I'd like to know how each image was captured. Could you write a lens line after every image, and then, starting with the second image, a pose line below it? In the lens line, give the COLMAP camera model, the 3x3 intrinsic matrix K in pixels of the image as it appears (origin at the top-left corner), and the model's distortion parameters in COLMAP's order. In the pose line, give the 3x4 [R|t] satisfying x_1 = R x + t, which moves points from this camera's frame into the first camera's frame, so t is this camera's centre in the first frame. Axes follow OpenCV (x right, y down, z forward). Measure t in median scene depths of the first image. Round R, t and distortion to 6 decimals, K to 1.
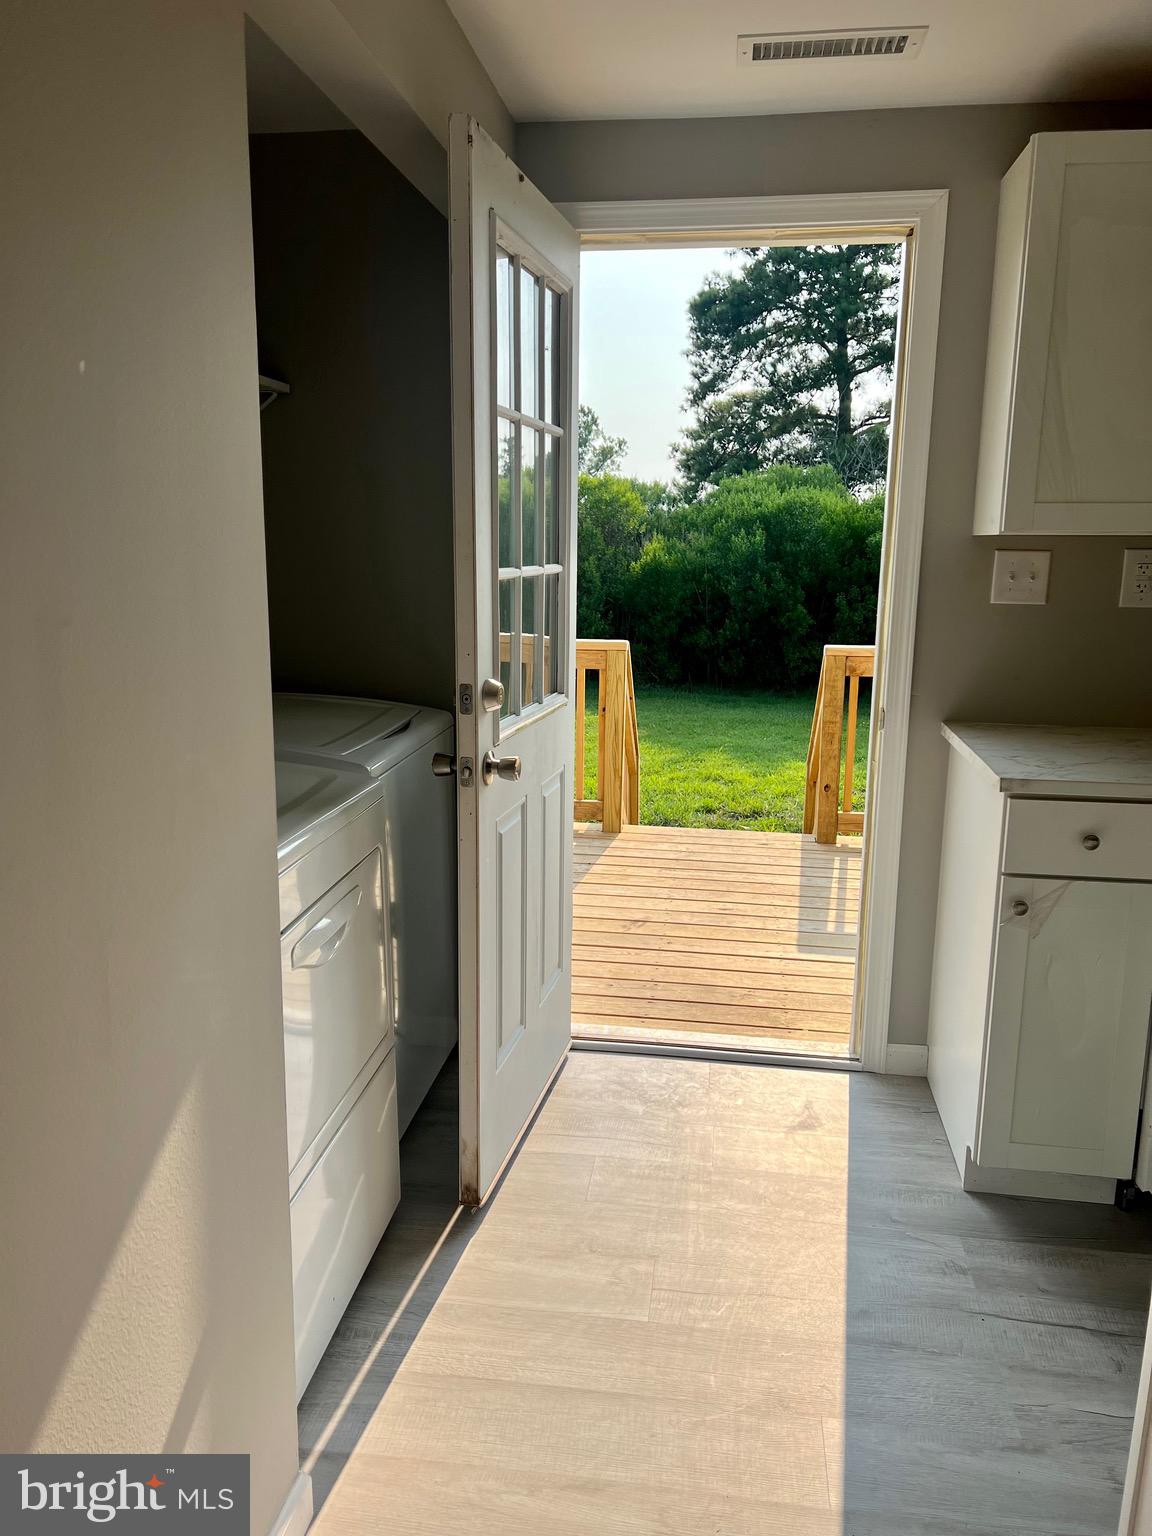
lens RADIAL K [[1158.6, 0, 578.1], [0, 1158.6, 773.9], [0, 0, 1]] dist [0.057603, -0.050586]
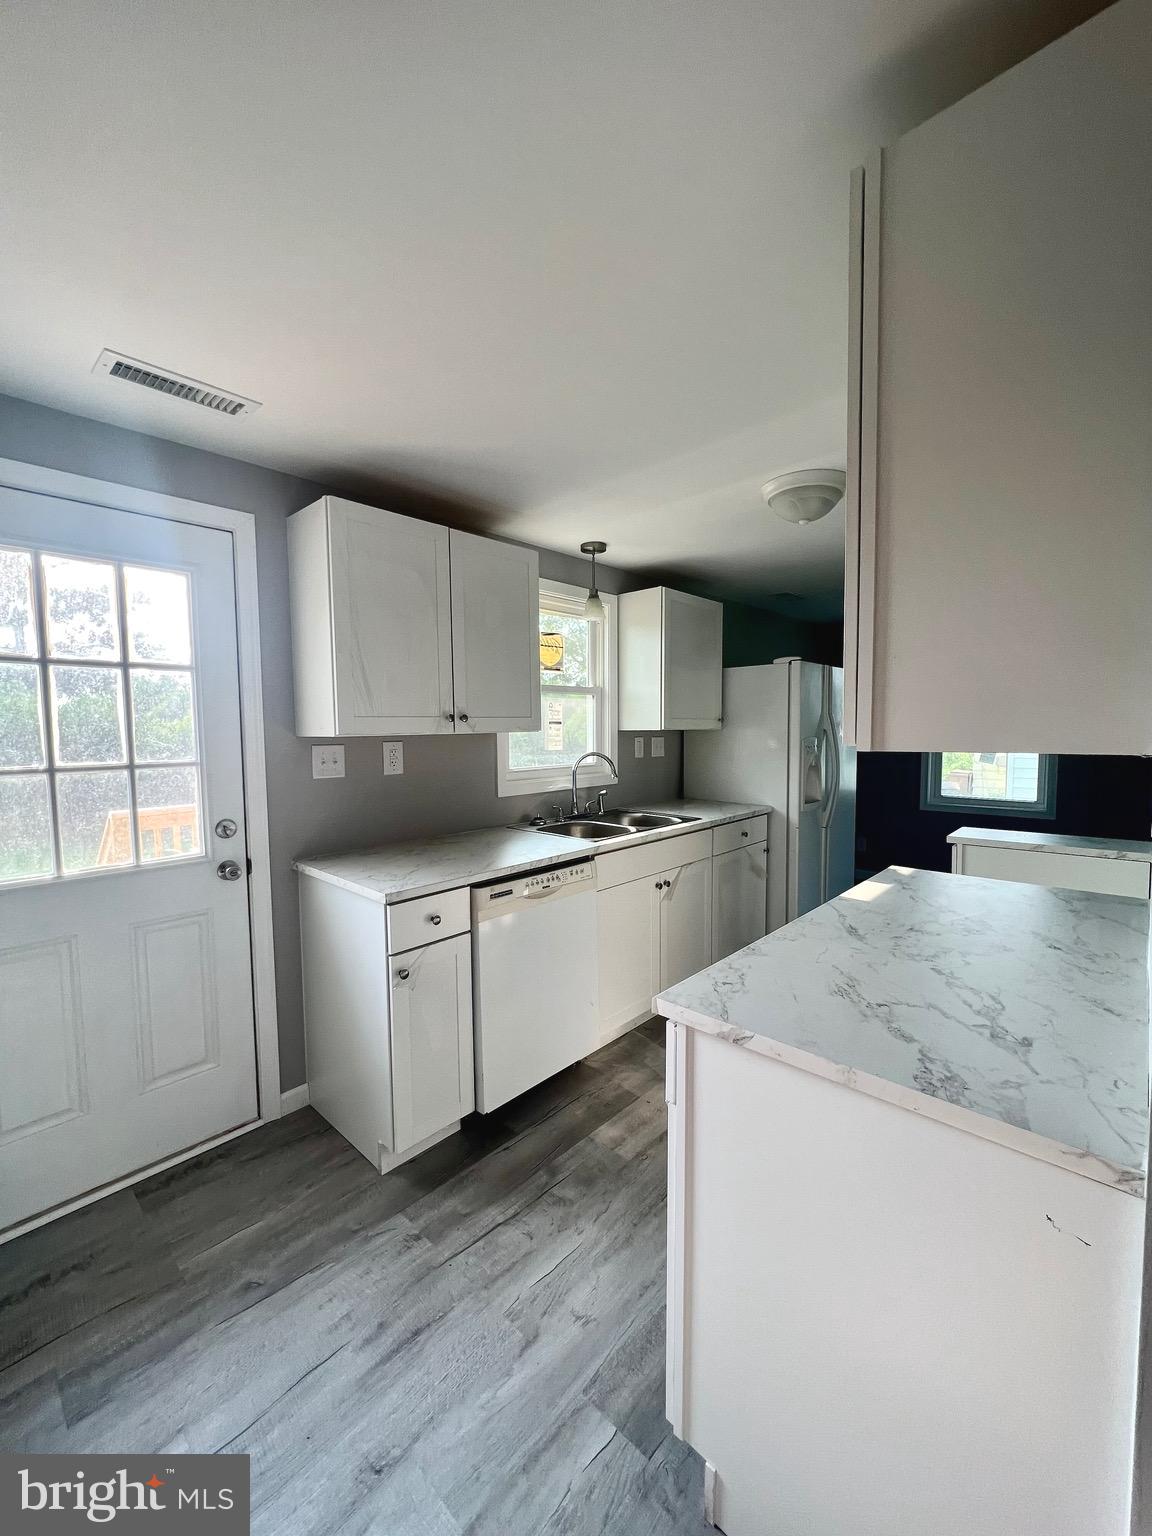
lens RADIAL K [[613.9, 0, 576.0], [0, 613.9, 768.0], [0, 0, 1]] dist [-0.001218, -0.000168]
pose [[0.571306, -0.075113, 0.817293, -0.135640], [0.175816, 0.983887, -0.032475, -0.088140], [-0.801685, 0.162246, 0.575306, 0.303491]]
